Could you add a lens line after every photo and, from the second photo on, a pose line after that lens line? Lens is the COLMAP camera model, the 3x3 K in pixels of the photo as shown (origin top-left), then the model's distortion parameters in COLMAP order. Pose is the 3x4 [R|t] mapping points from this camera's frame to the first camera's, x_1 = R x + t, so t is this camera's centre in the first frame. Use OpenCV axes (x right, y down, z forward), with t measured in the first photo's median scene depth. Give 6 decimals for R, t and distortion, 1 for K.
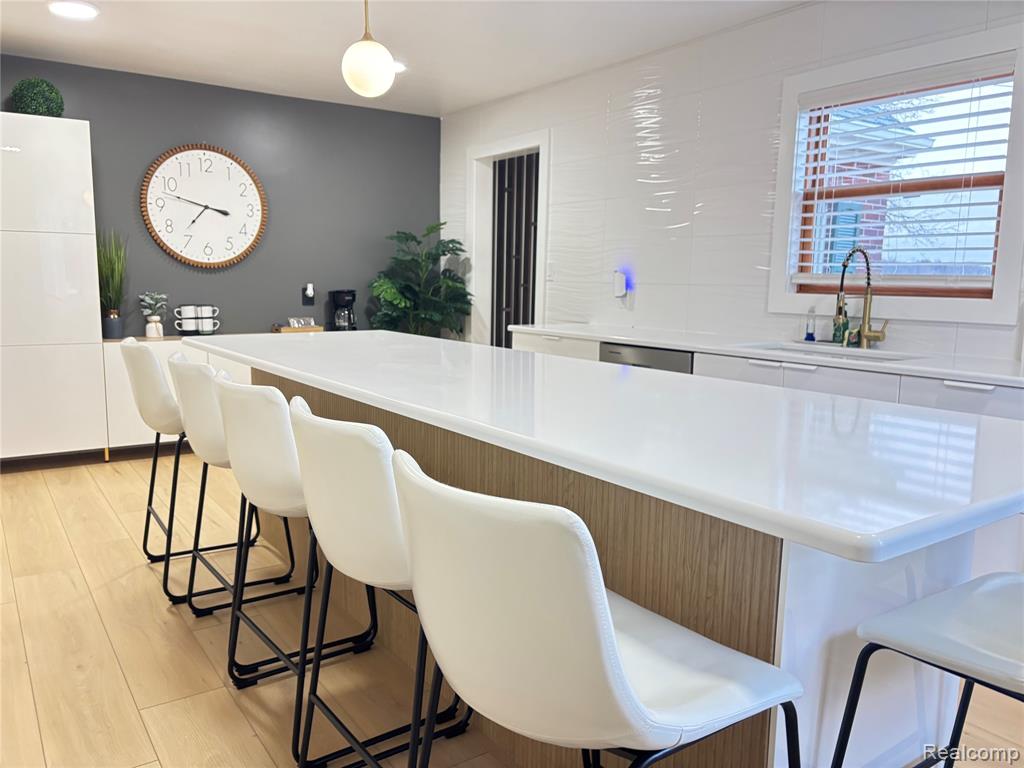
lens RADIAL K [[770.7, 0, 535.0], [0, 770.7, 384.1], [0, 0, 1]] dist [0.004037, -0.064386]
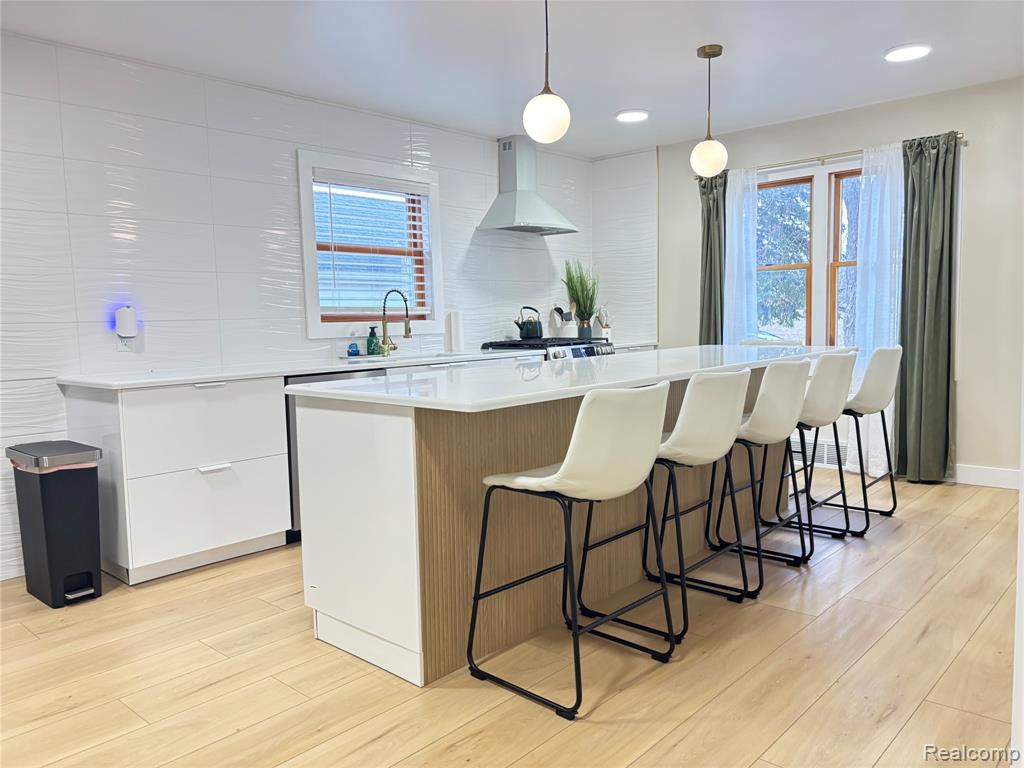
lens RADIAL K [[770.7, 0, 535.0], [0, 770.7, 384.1], [0, 0, 1]] dist [0.004037, -0.064386]
pose [[-0.213072, -0.090313, 0.972853, -1.144695], [0.153797, 0.980205, 0.124680, -0.150814], [-0.964856, 0.176188, -0.194965, 1.126885]]
